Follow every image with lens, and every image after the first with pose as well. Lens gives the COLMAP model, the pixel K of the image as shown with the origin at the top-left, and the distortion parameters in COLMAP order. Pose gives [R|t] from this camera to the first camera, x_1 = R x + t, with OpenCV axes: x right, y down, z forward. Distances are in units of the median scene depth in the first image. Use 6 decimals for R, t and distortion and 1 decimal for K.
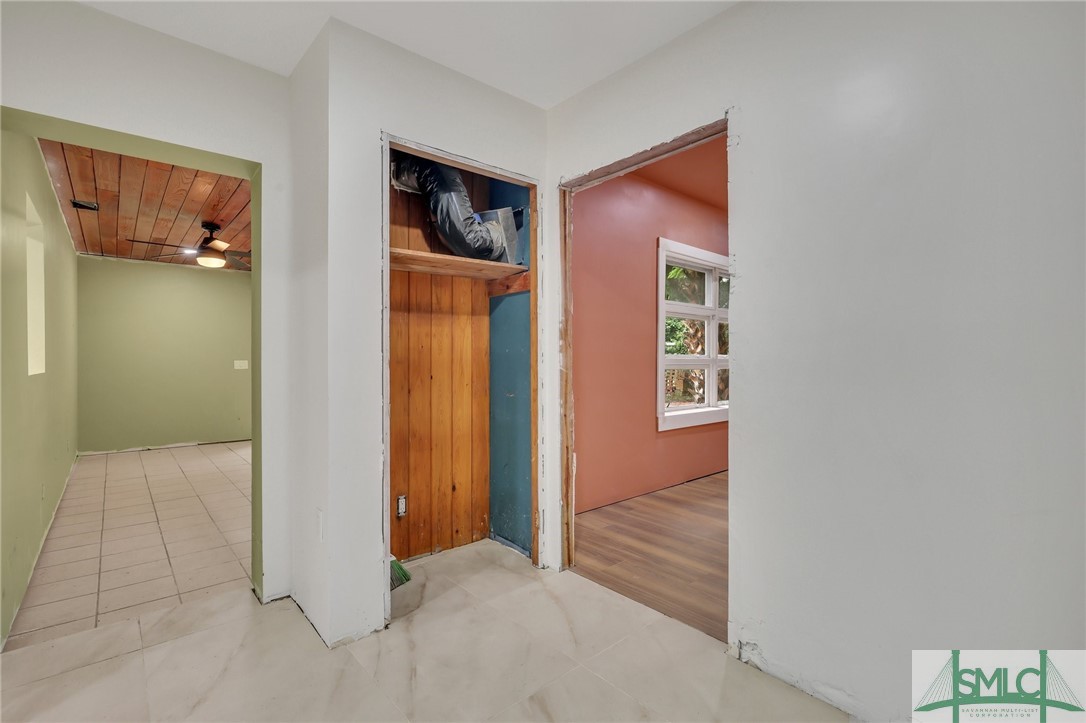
lens RADIAL K [[489.1, 0, 544.1], [0, 489.1, 359.7], [0, 0, 1]] dist [-0.002118, -0.000913]
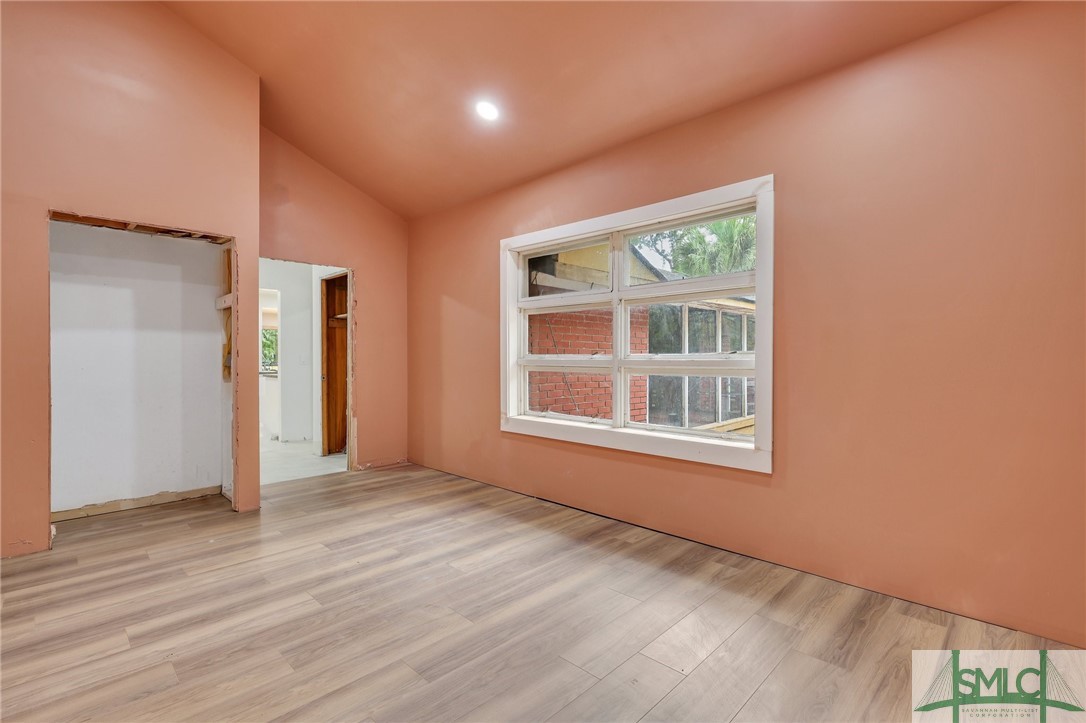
lens RADIAL K [[489.1, 0, 544.1], [0, 489.1, 359.7], [0, 0, 1]] dist [-0.002118, -0.000913]
pose [[0.081473, 0.006607, -0.996654, 1.246964], [0.001526, 0.999976, 0.006754, -0.008194], [0.996674, -0.002072, 0.081461, 0.996661]]
